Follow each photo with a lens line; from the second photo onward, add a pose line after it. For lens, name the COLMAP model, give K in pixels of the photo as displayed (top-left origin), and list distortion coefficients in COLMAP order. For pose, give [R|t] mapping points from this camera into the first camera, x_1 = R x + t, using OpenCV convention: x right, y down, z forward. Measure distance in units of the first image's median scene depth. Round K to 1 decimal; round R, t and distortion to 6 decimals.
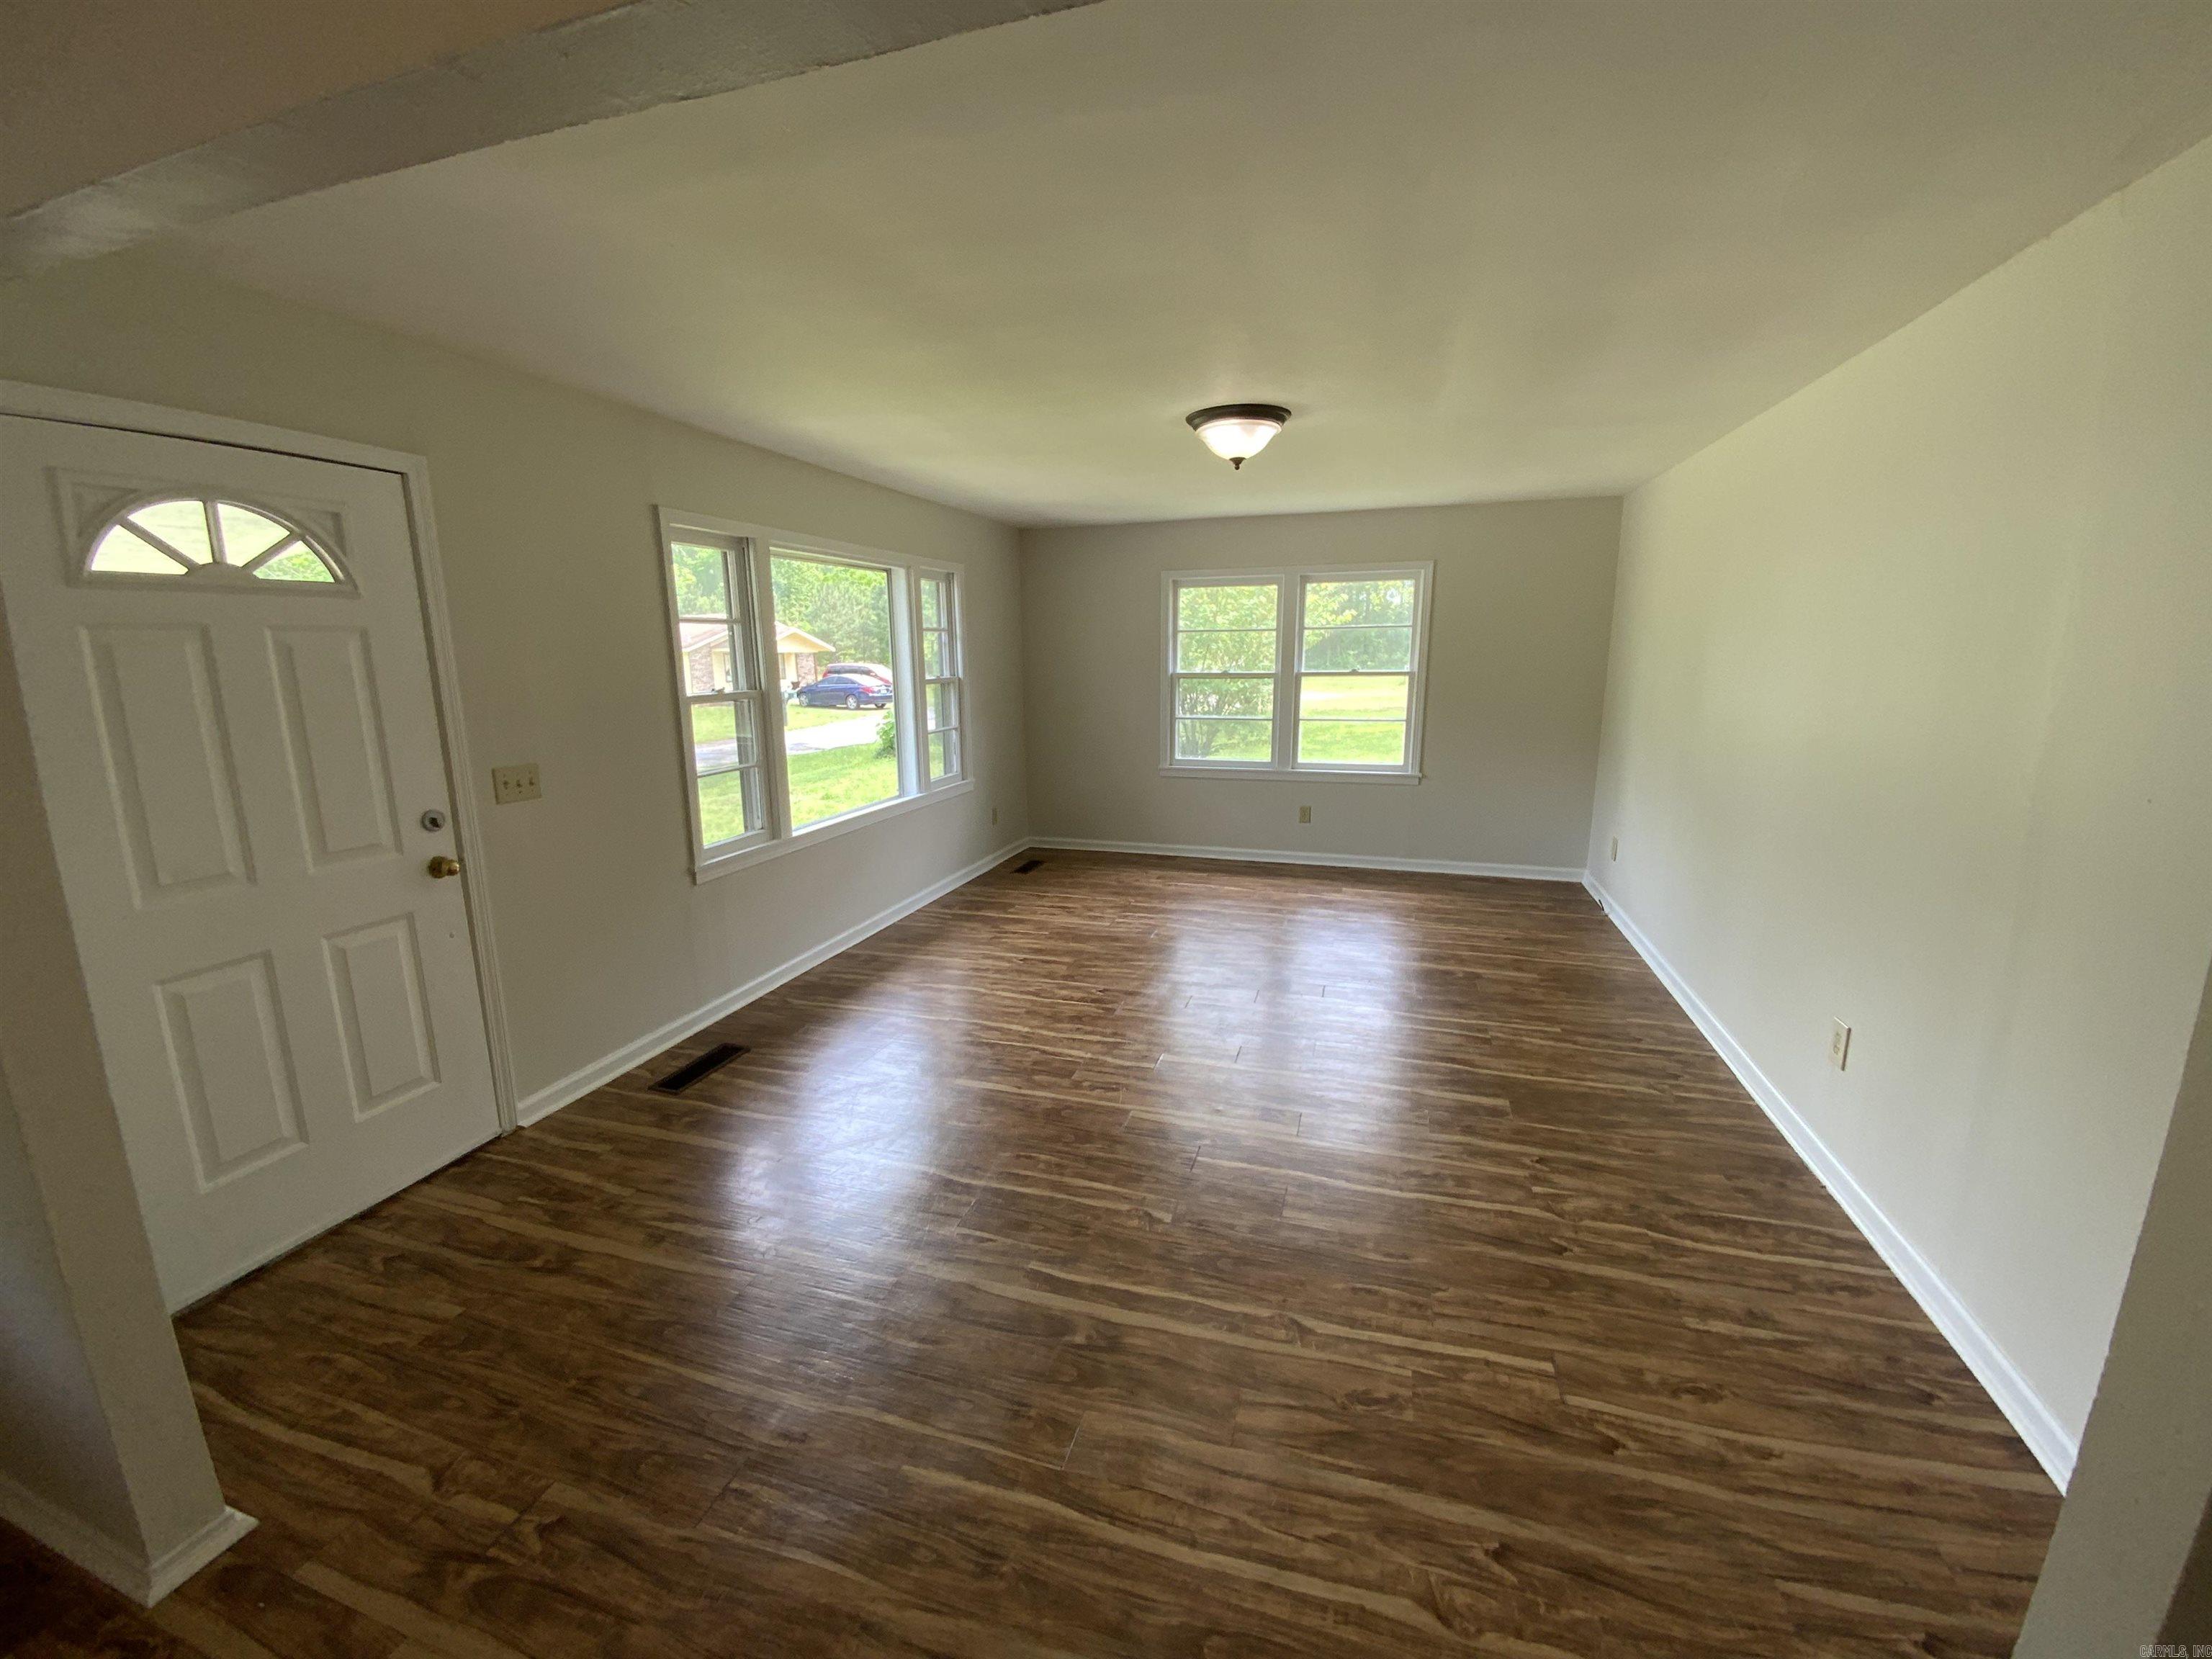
lens RADIAL K [[902.3, 0, 1112.9], [0, 902.3, 827.1], [0, 0, 1]] dist [0.014403, -0.010793]
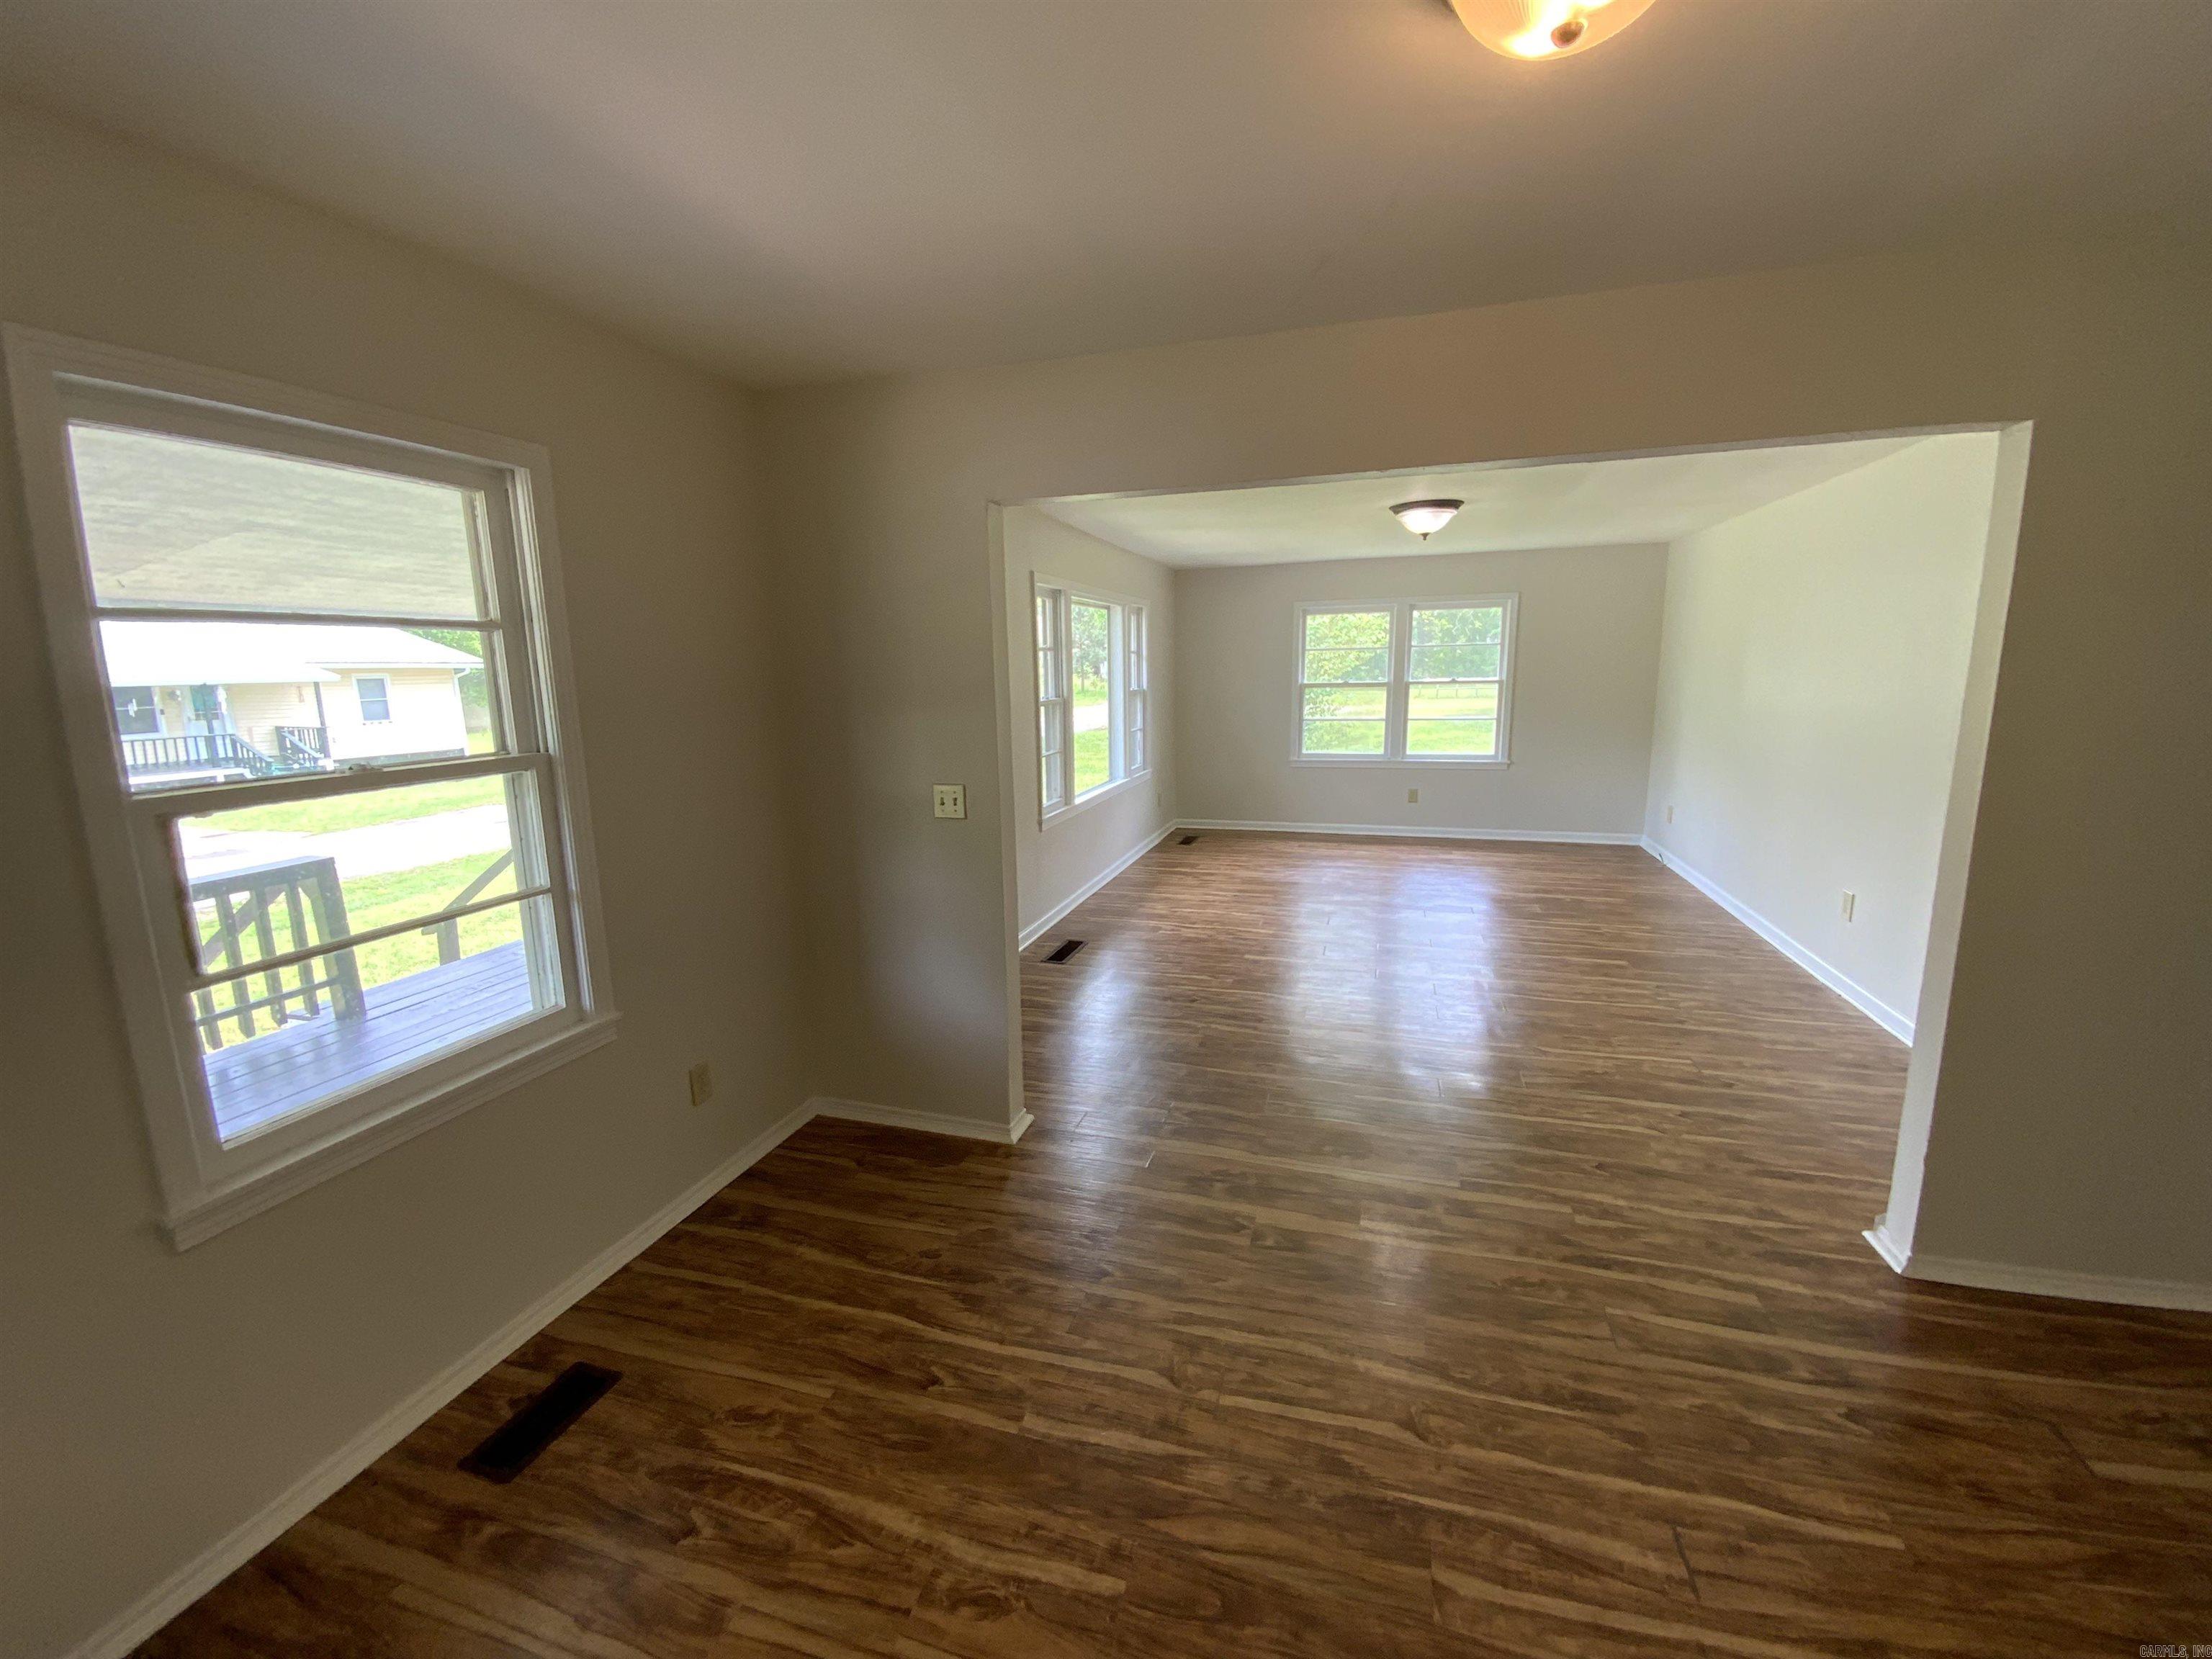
lens RADIAL K [[902.3, 0, 1104.6], [0, 902.3, 831.3], [0, 0, 1]] dist [0.014403, -0.010793]
pose [[0.999936, -0.008904, -0.006988, -0.244731], [0.008815, 0.999881, -0.012649, 0.056913], [0.007099, 0.012586, 0.999896, -0.299988]]
